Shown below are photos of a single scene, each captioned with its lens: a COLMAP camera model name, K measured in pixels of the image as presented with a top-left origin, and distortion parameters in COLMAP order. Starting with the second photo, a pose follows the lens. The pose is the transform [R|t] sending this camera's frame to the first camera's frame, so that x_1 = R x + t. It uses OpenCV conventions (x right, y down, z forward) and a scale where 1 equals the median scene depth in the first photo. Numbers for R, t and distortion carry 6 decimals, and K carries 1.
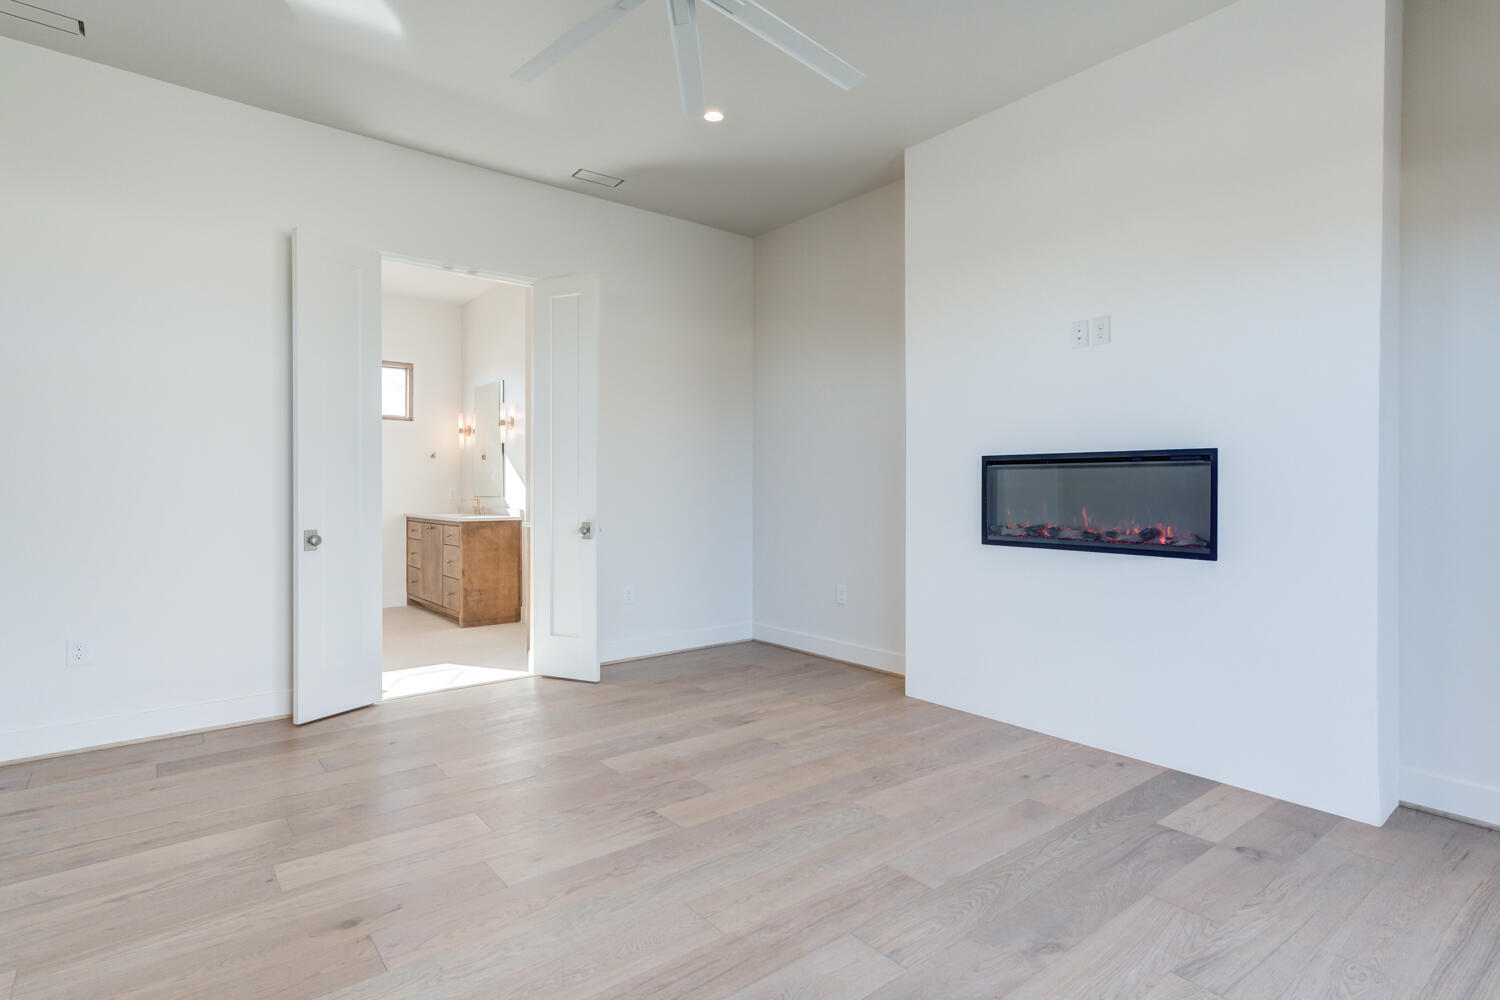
lens RADIAL K [[748.3, 0, 746.5], [0, 748.3, 496.1], [0, 0, 1]] dist [0.009753, 0.000921]
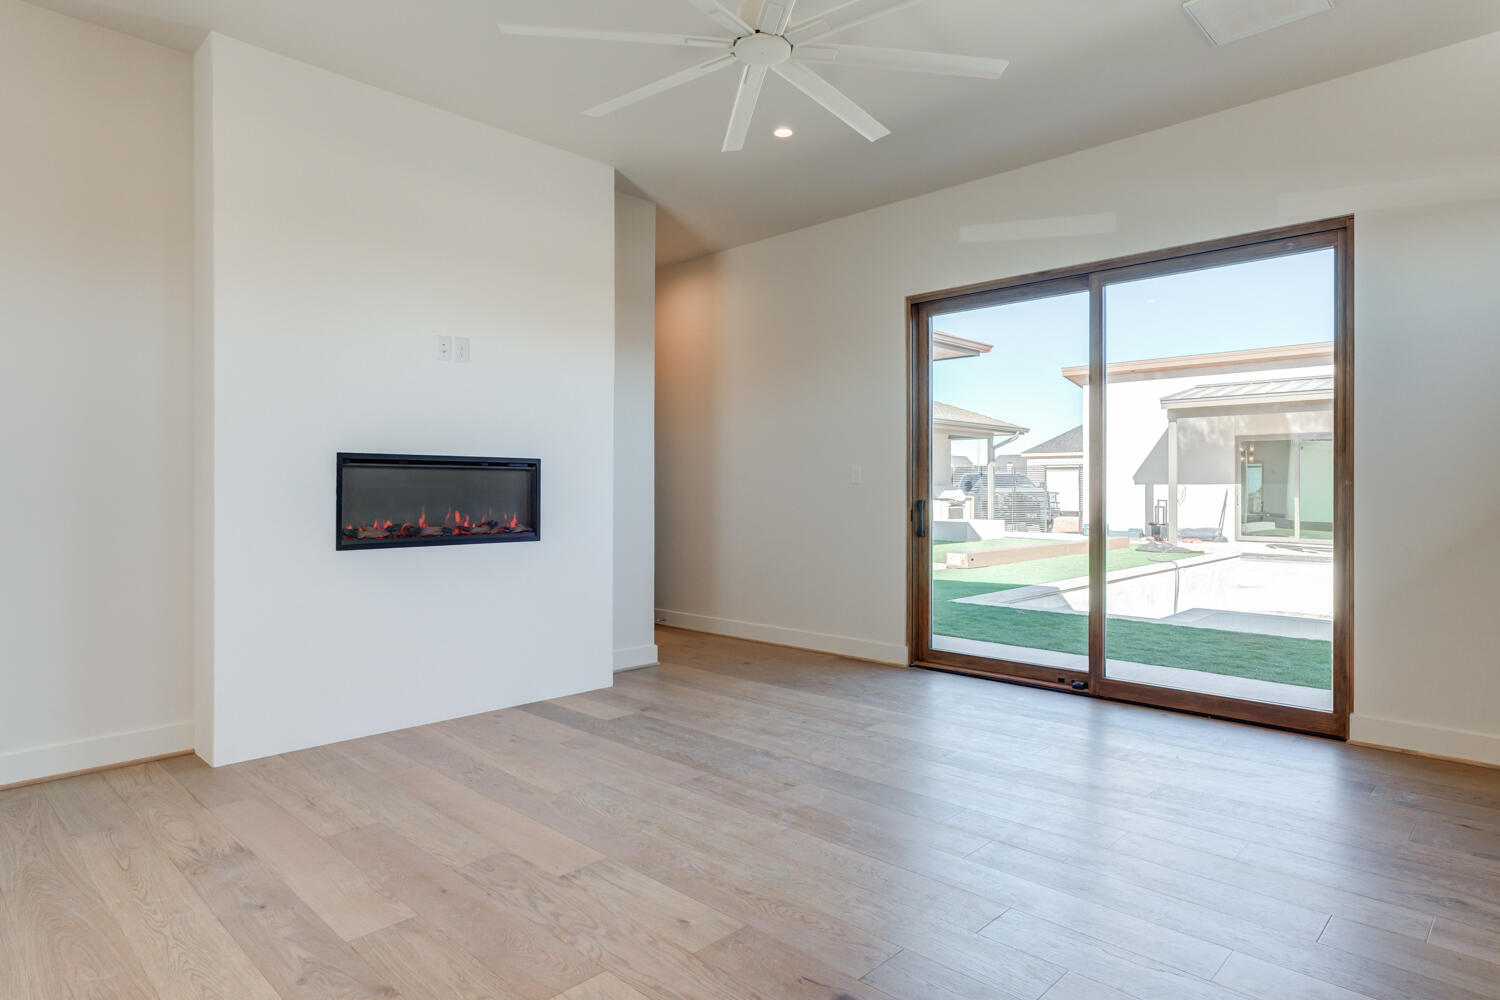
lens RADIAL K [[894.9, 0, 711.8], [0, 894.9, 495.6], [0, 0, 1]] dist [-0.000626, -0.000002]
pose [[-0.110992, -0.008470, 0.993785, -0.989724], [0.013868, 0.999853, 0.010070, -0.008102], [-0.993724, 0.014900, -0.110859, 0.826003]]
